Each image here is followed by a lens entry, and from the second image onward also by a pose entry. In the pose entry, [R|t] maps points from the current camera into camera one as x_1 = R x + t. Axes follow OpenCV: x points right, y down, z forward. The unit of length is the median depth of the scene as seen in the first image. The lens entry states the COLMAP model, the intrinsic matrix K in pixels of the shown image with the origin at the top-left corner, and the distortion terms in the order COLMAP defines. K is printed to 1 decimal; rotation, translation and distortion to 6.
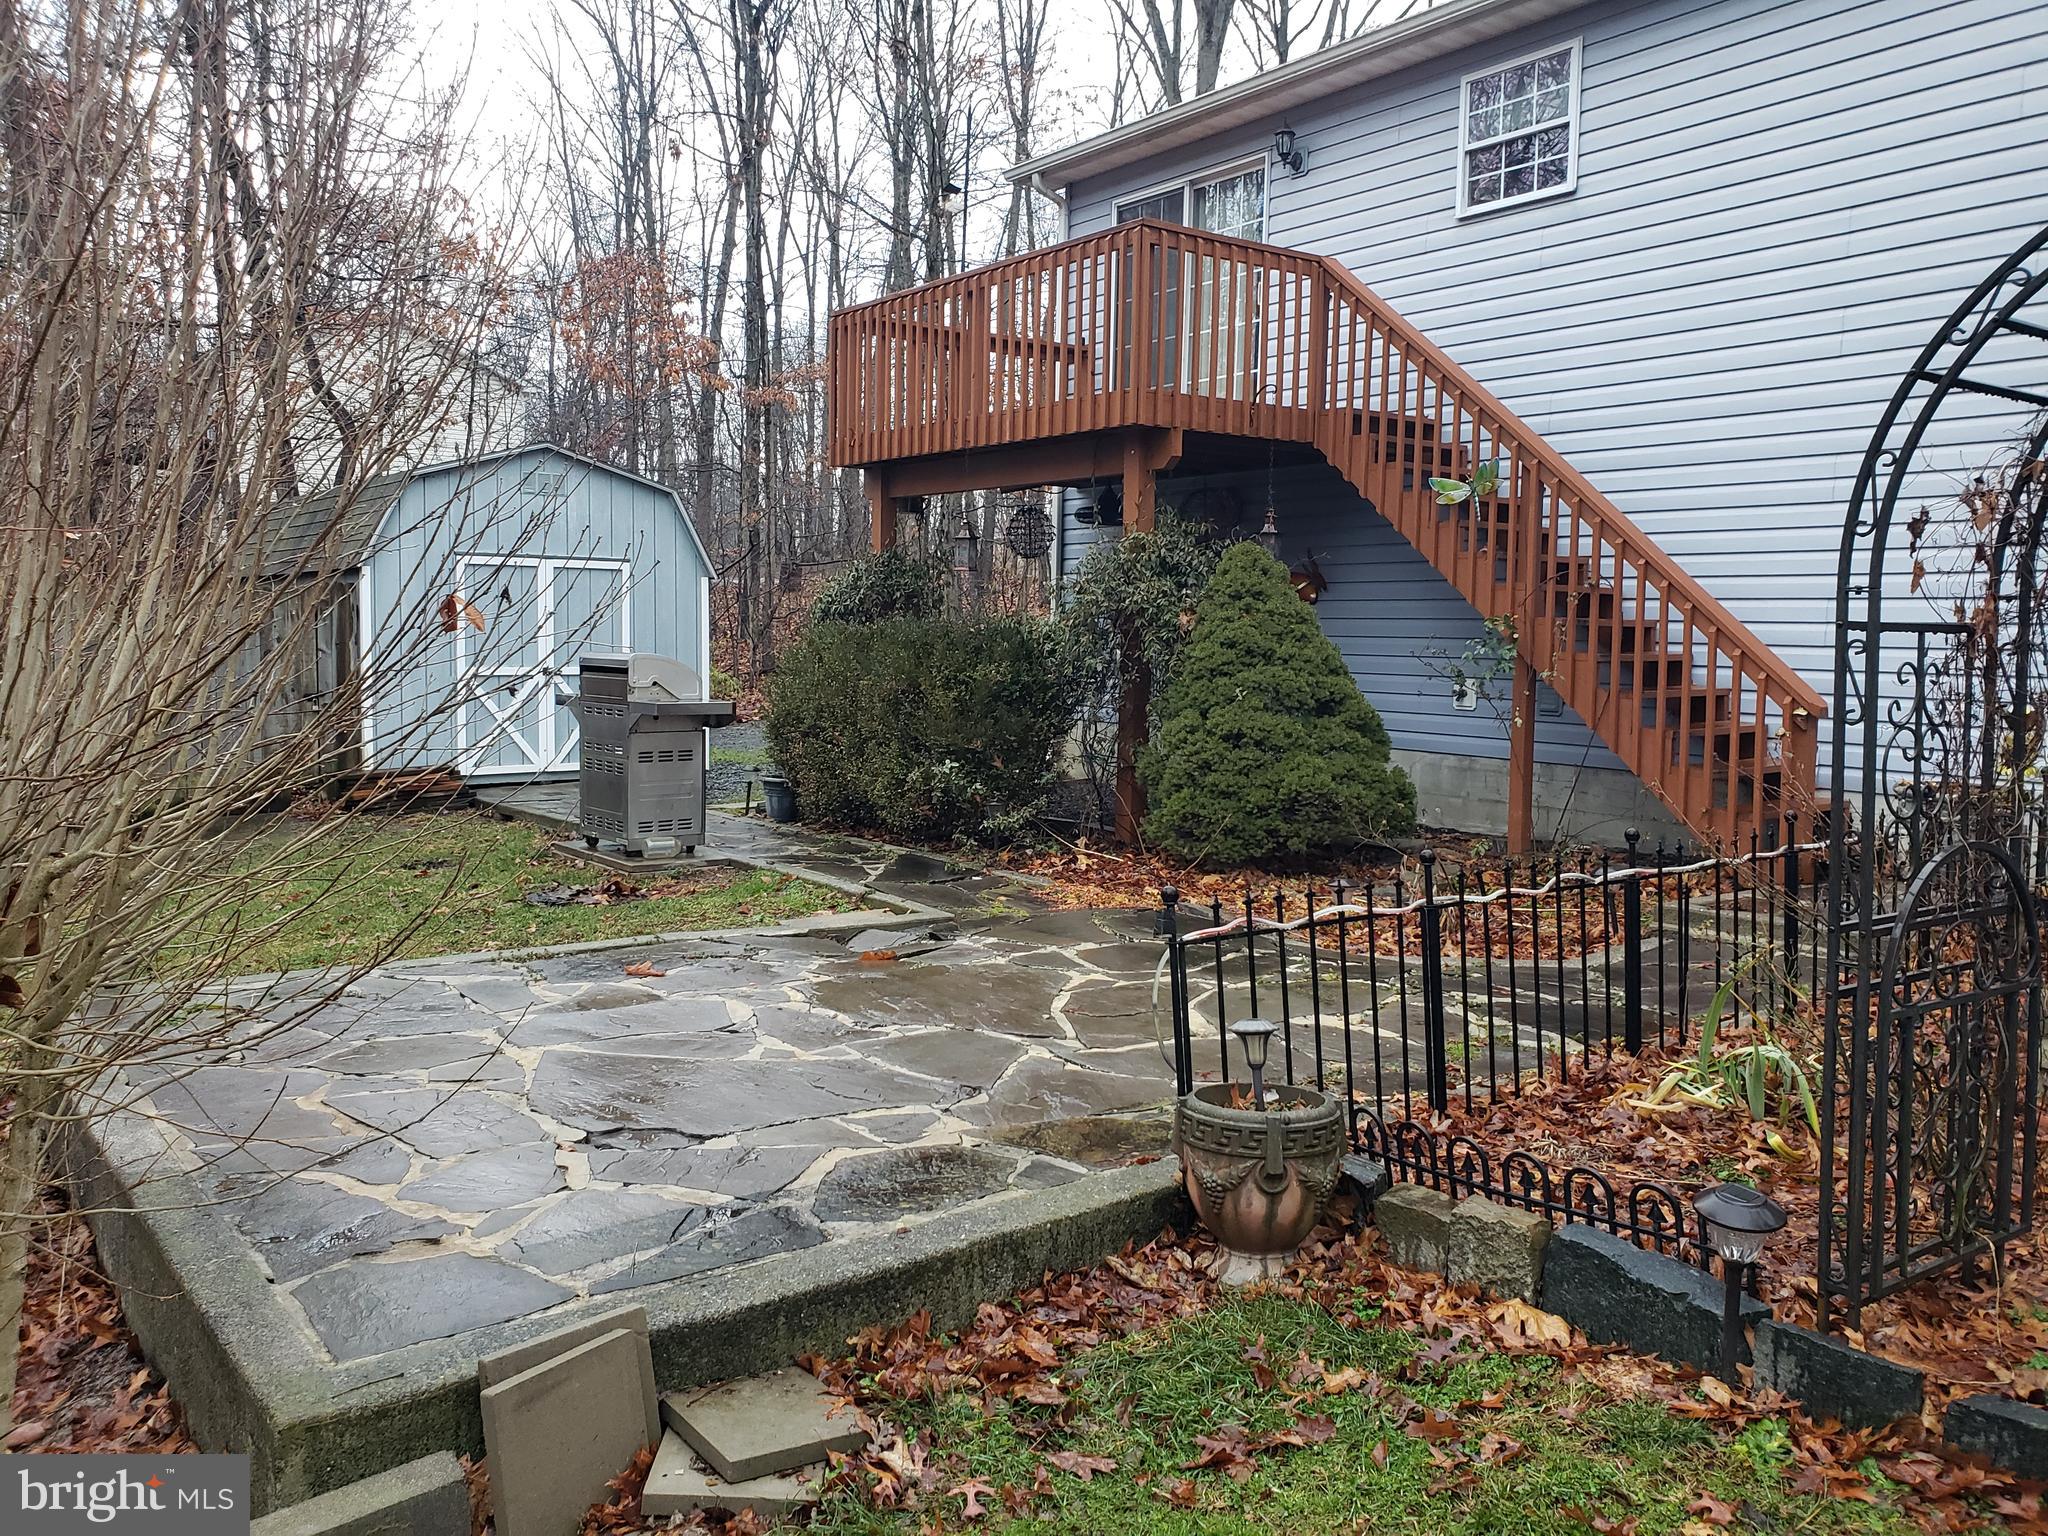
lens RADIAL K [[1594.8, 0, 1029.3], [0, 1594.8, 751.9], [0, 0, 1]] dist [0.059843, -0.124733]
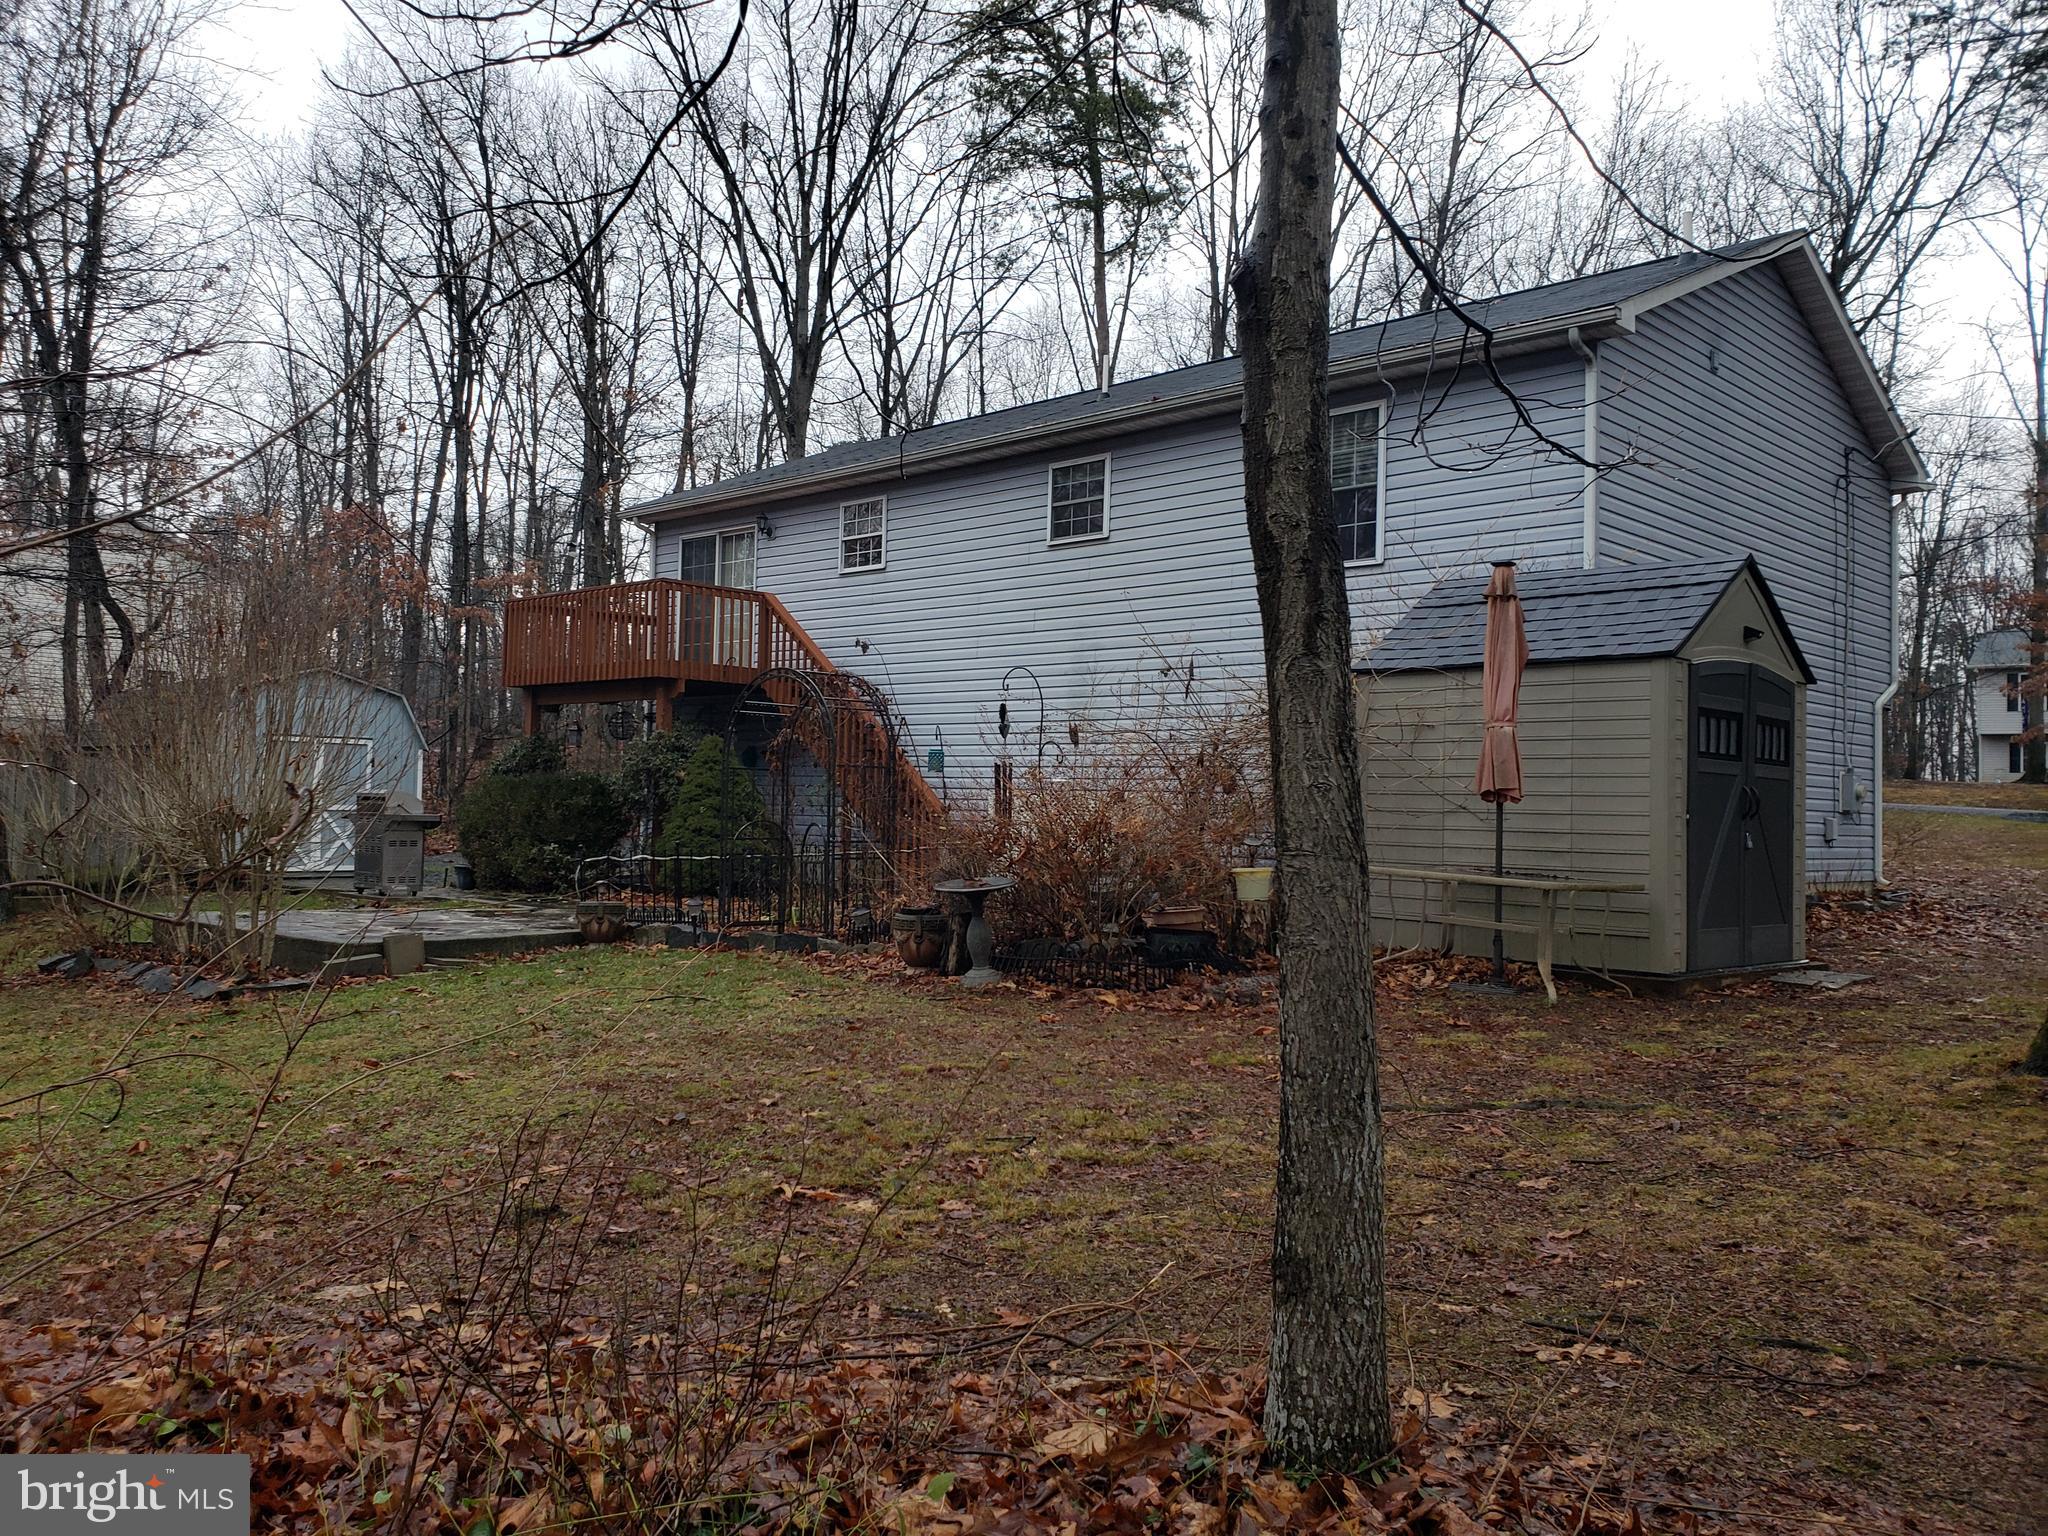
lens RADIAL K [[1594.8, 0, 1029.3], [0, 1594.8, 751.9], [0, 0, 1]] dist [0.059843, -0.124733]
pose [[0.984427, 0.011657, 0.175407, 0.147868], [0.006530, 0.994685, -0.102754, 0.083287], [-0.175672, 0.102299, 0.979119, -0.885999]]
